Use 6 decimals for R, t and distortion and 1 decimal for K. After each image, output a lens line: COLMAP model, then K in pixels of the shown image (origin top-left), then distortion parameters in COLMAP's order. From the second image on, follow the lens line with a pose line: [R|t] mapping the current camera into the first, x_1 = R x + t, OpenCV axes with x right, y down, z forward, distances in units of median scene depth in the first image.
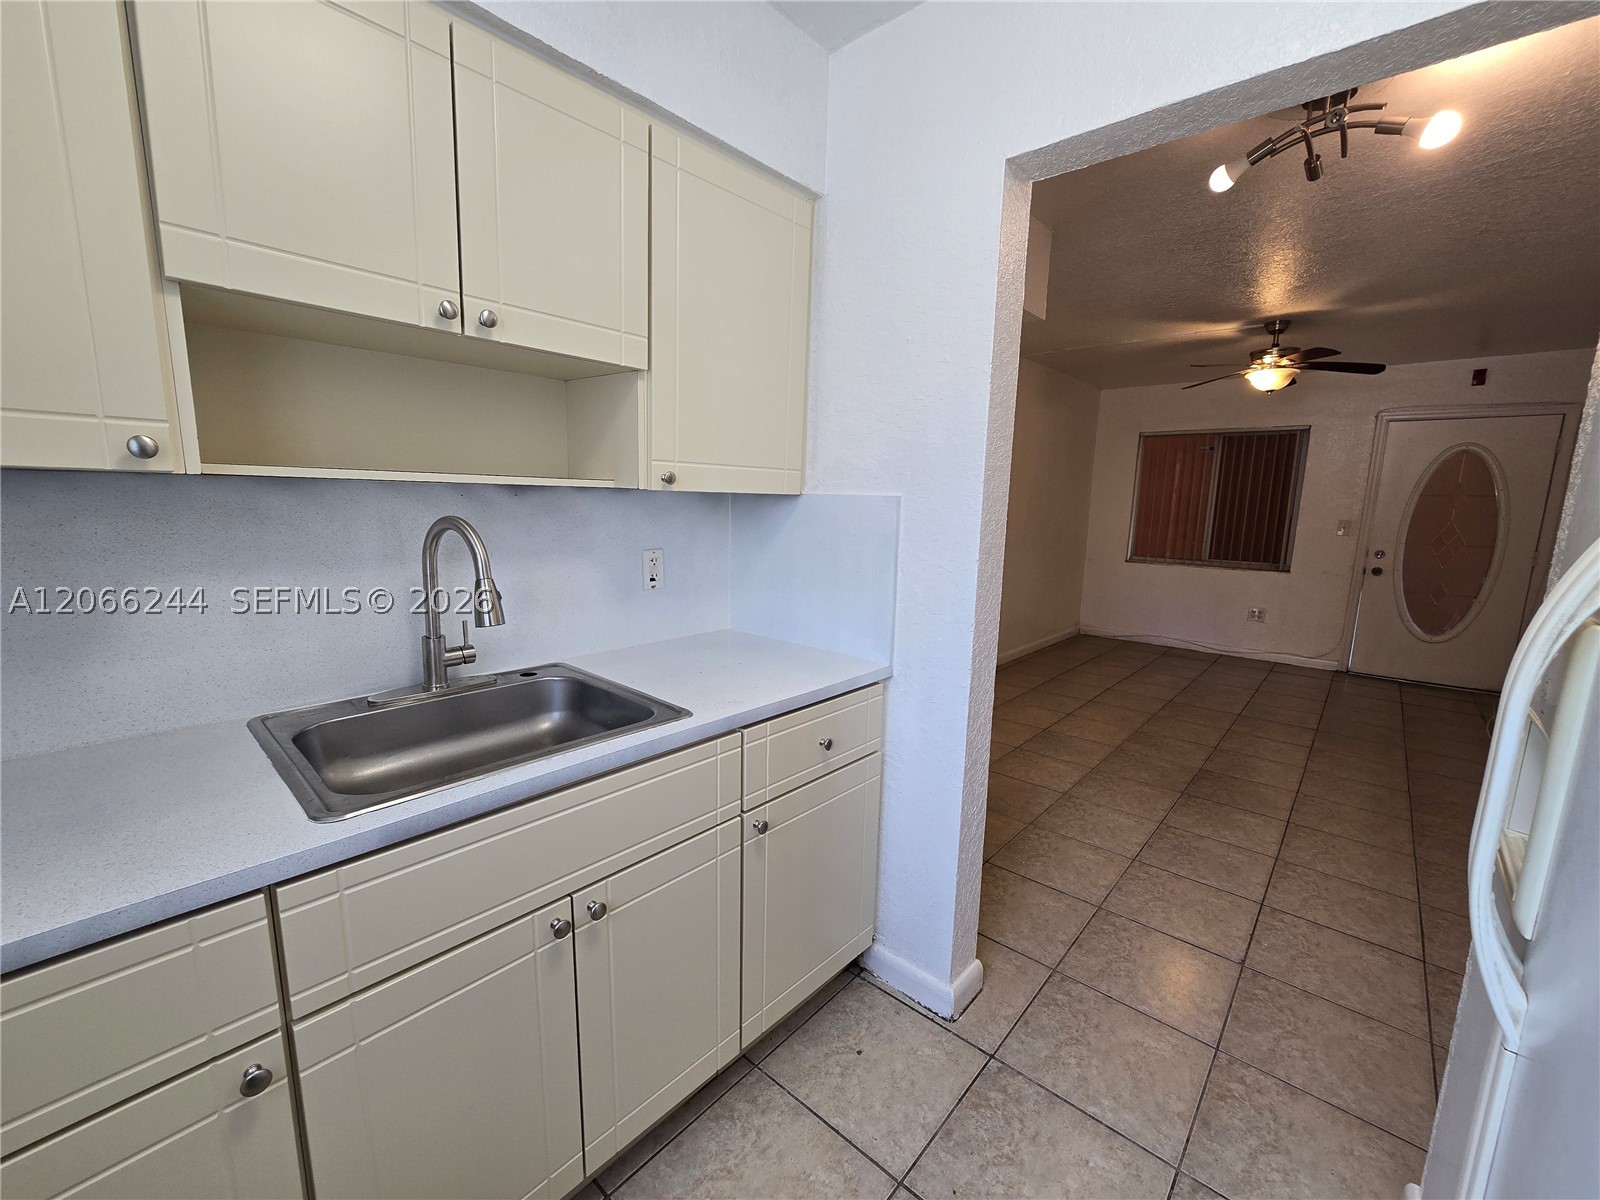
lens RADIAL K [[655.3, 0, 804.5], [0, 655.3, 600.3], [0, 0, 1]] dist [0.007029, -0.000486]
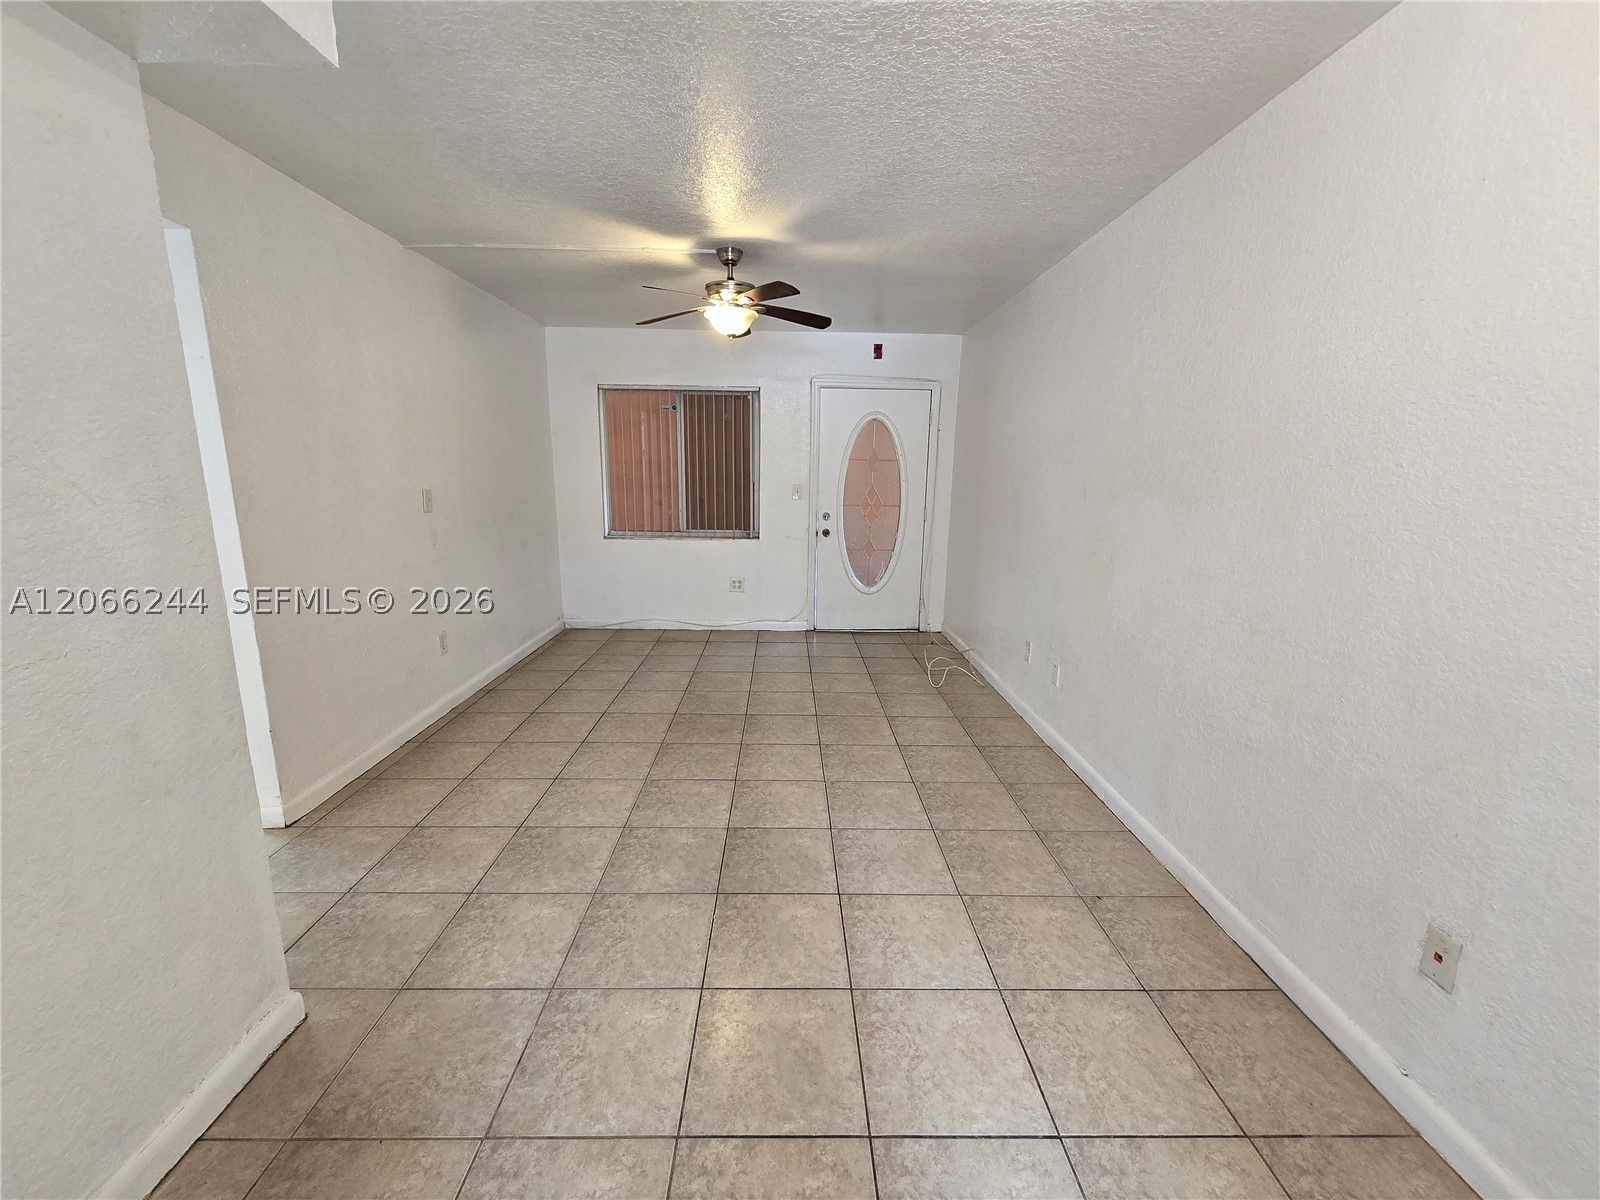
lens RADIAL K [[655.3, 0, 801.8], [0, 655.3, 600.7], [0, 0, 1]] dist [0.007029, -0.000486]
pose [[0.740086, -0.157677, 0.653766, 0.103416], [0.109816, 0.987412, 0.113832, -0.045178], [-0.663485, -0.012452, 0.748086, 0.179609]]
